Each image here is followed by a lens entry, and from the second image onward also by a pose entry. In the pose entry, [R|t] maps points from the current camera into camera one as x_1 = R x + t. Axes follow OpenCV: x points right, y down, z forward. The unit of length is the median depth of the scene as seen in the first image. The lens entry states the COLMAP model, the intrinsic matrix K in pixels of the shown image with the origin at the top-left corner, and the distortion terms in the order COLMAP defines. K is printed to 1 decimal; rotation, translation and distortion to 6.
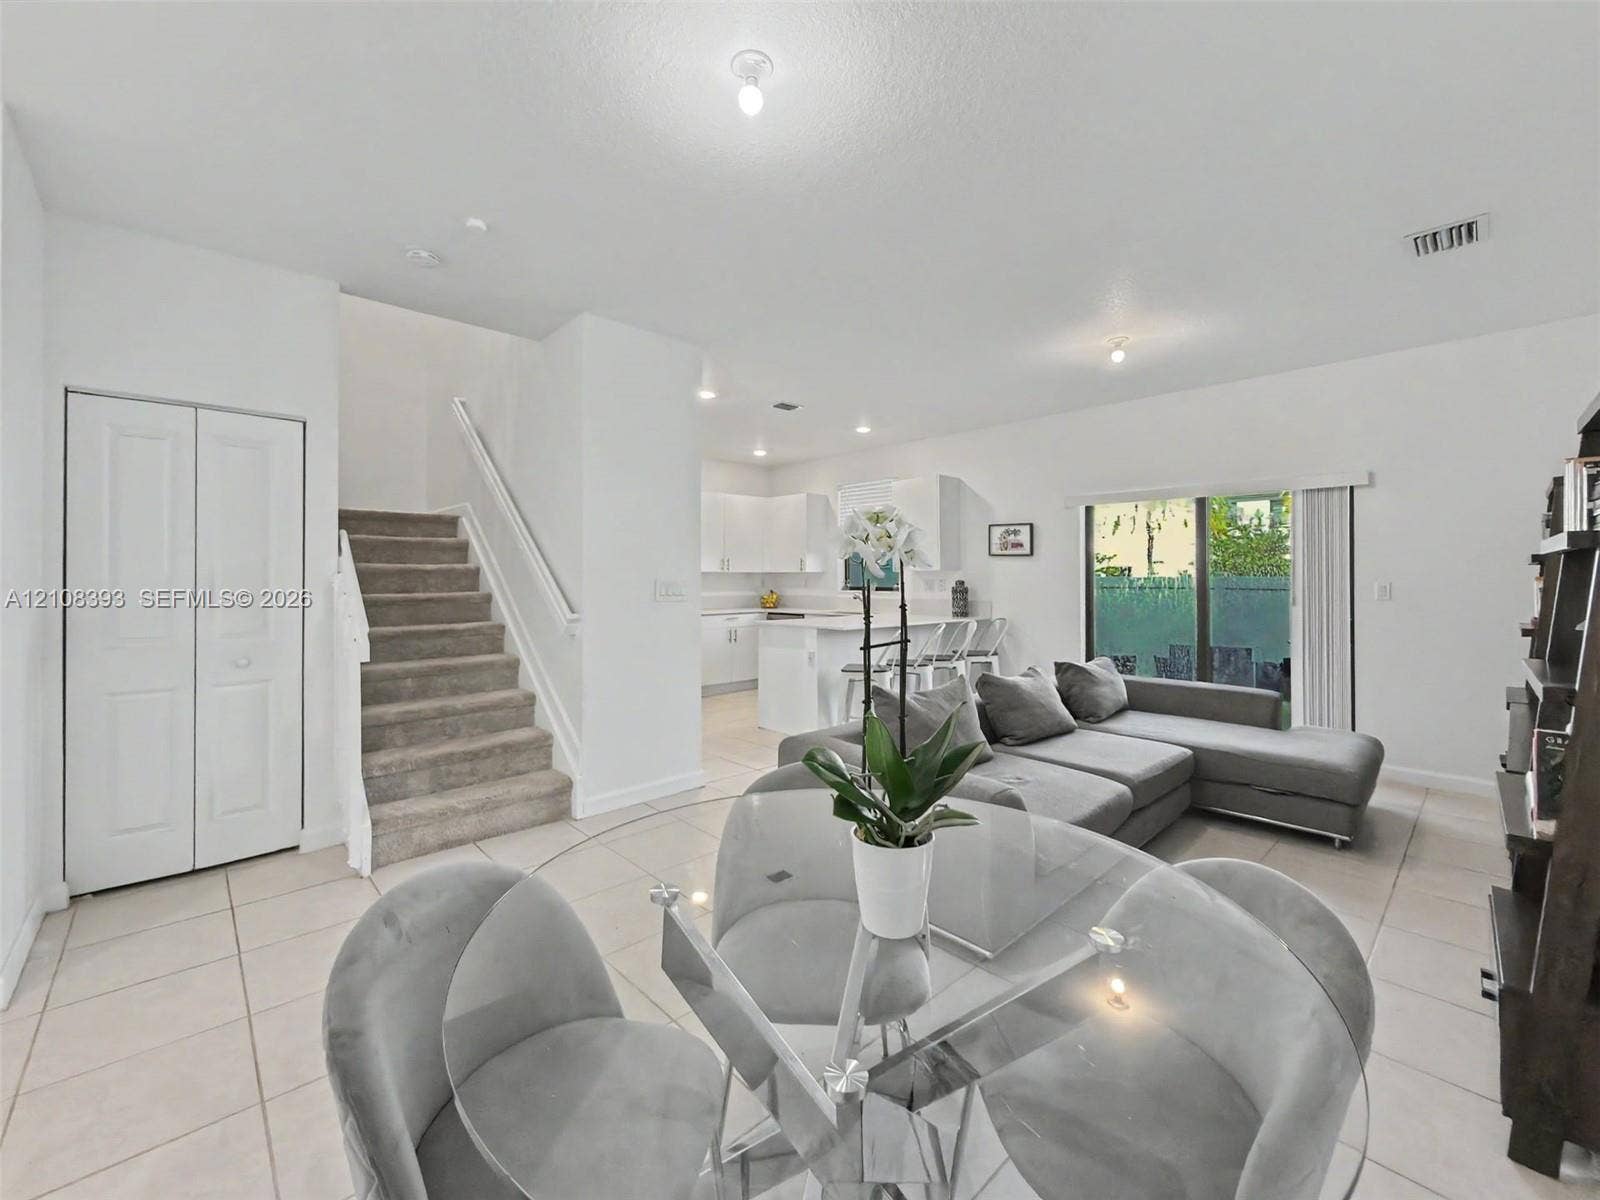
lens RADIAL K [[678.0, 0, 801.5], [0, 678.0, 584.0], [0, 0, 1]] dist [-0.001770, -0.000250]
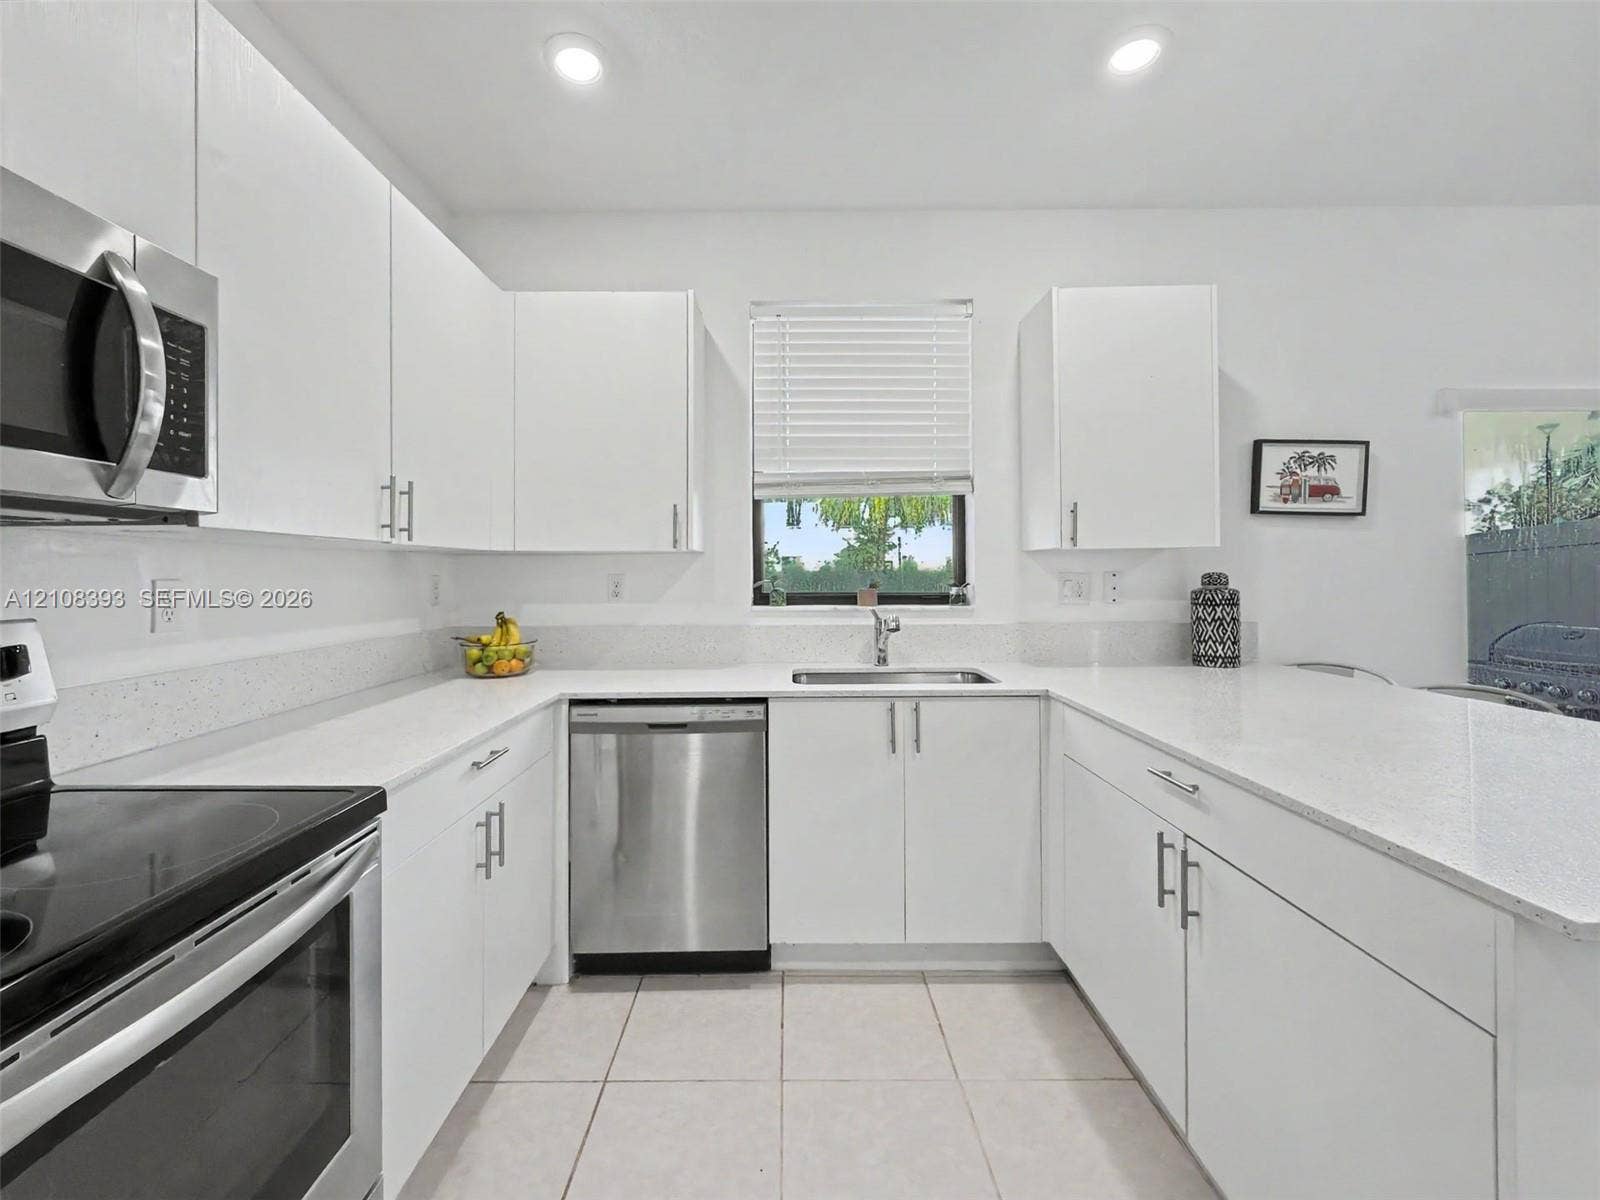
lens RADIAL K [[678.0, 0, 796.6], [0, 678.0, 589.8], [0, 0, 1]] dist [-0.001770, -0.000250]
pose [[0.676370, -0.009141, 0.736505, -0.226593], [0.012043, 0.999927, 0.001350, 0.001462], [-0.736463, 0.007956, 0.676431, 0.939558]]
